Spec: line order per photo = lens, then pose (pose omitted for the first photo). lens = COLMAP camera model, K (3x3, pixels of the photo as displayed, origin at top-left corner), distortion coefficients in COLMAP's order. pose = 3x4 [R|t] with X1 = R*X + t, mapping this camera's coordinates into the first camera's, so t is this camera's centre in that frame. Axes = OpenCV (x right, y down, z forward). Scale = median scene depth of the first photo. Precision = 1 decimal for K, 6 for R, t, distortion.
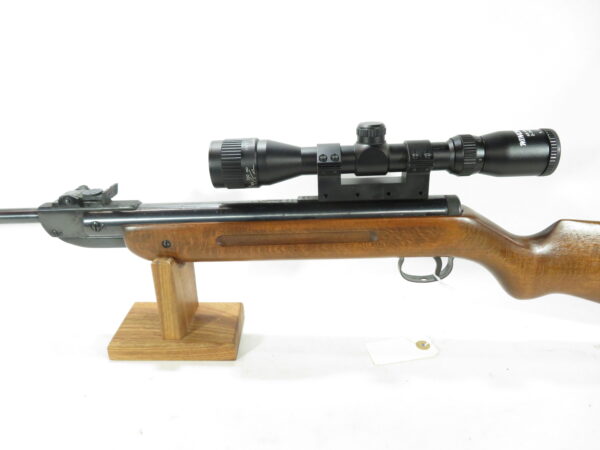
lens RADIAL K [[453.3, 0, 301.9], [0, 453.3, 229.6], [0, 0, 1]] dist [0.006355, -0.000354]
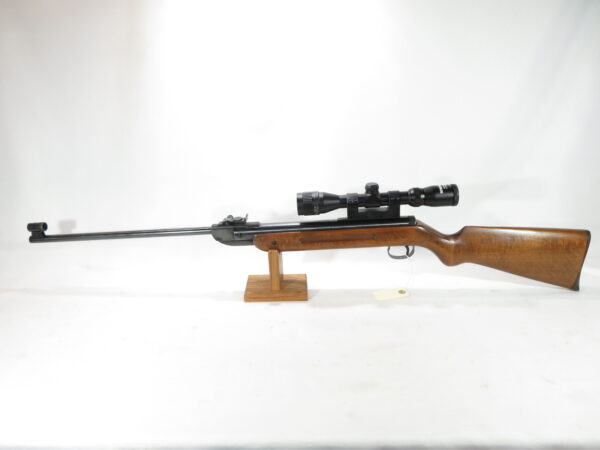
lens RADIAL K [[453.3, 0, 296.3], [0, 453.3, 220.0], [0, 0, 1]] dist [0.006355, -0.000354]
pose [[0.999528, -0.024617, -0.018390, -0.158875], [0.023725, 0.998601, -0.047251, 0.028486], [0.019527, 0.046793, 0.998714, -1.071770]]
